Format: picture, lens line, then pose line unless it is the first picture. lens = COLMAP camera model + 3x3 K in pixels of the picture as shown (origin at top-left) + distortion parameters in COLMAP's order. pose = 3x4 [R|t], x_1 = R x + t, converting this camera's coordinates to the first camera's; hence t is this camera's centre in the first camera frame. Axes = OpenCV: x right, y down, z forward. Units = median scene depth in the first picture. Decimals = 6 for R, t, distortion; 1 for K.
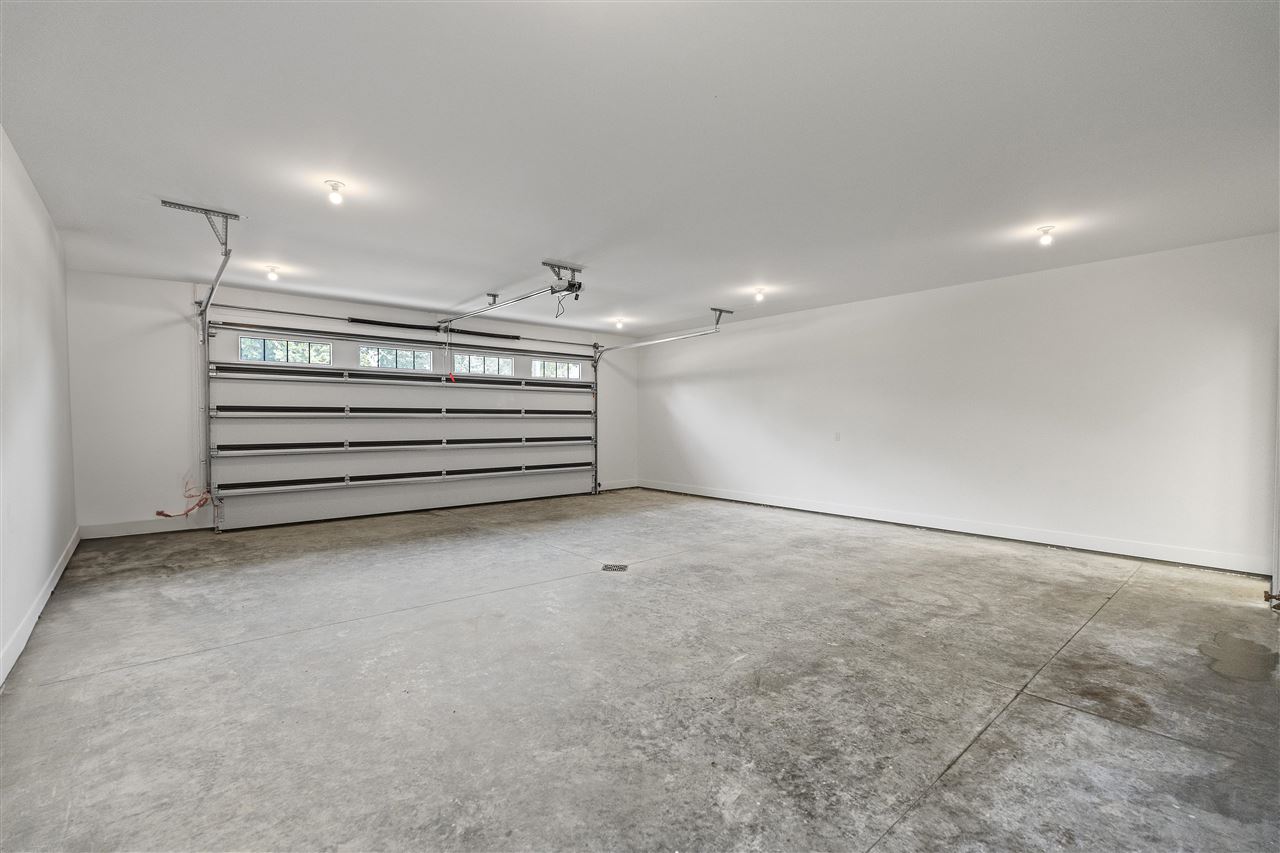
lens RADIAL K [[559.6, 0, 638.9], [0, 559.6, 439.4], [0, 0, 1]] dist [-0.004337, -0.000375]
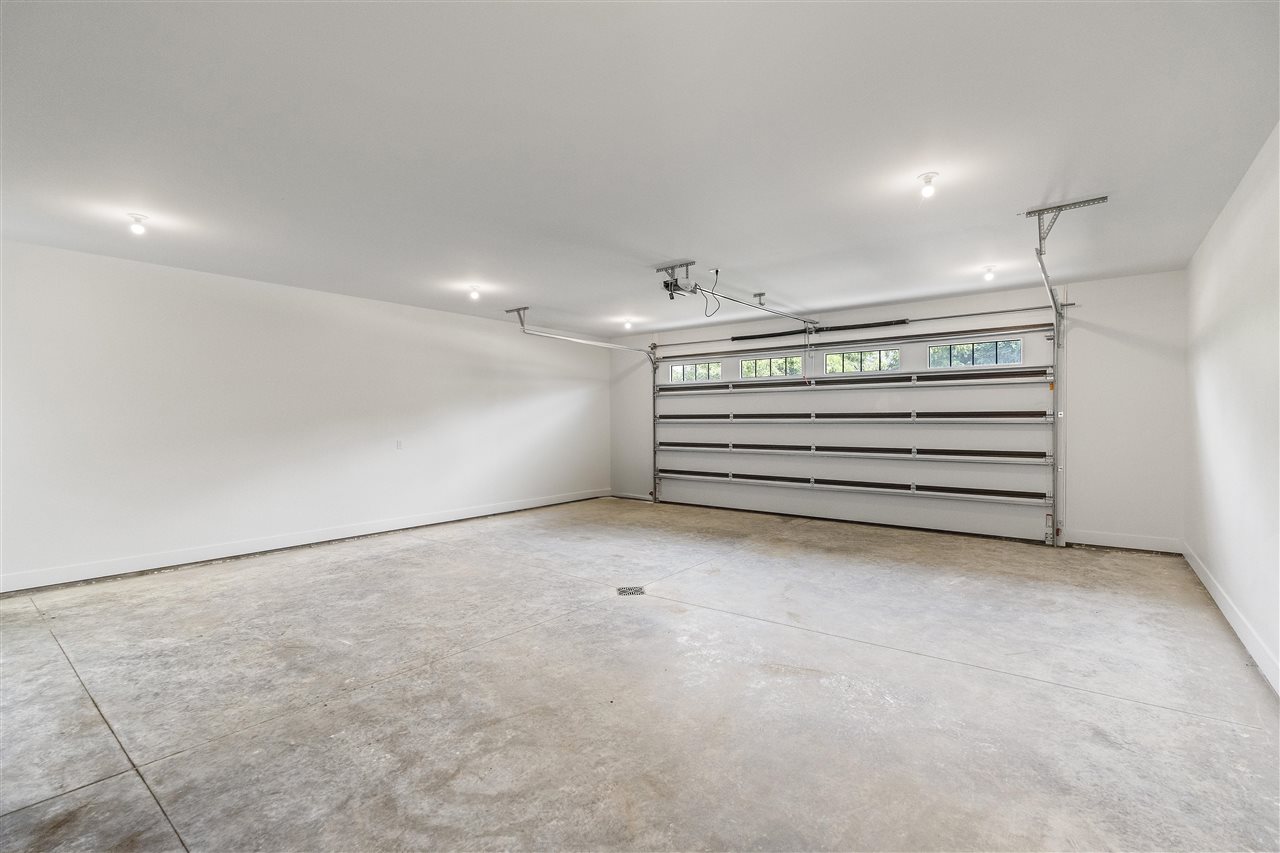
lens RADIAL K [[573.4, 0, 640.0], [0, 573.4, 426.5], [0, 0, 1]] dist [-0.010878, 0.000081]
pose [[0.188689, 0.009411, -0.981992, 1.099970], [-0.031442, 0.999499, 0.003538, -0.052928], [0.981533, 0.030209, 0.188890, 1.044402]]
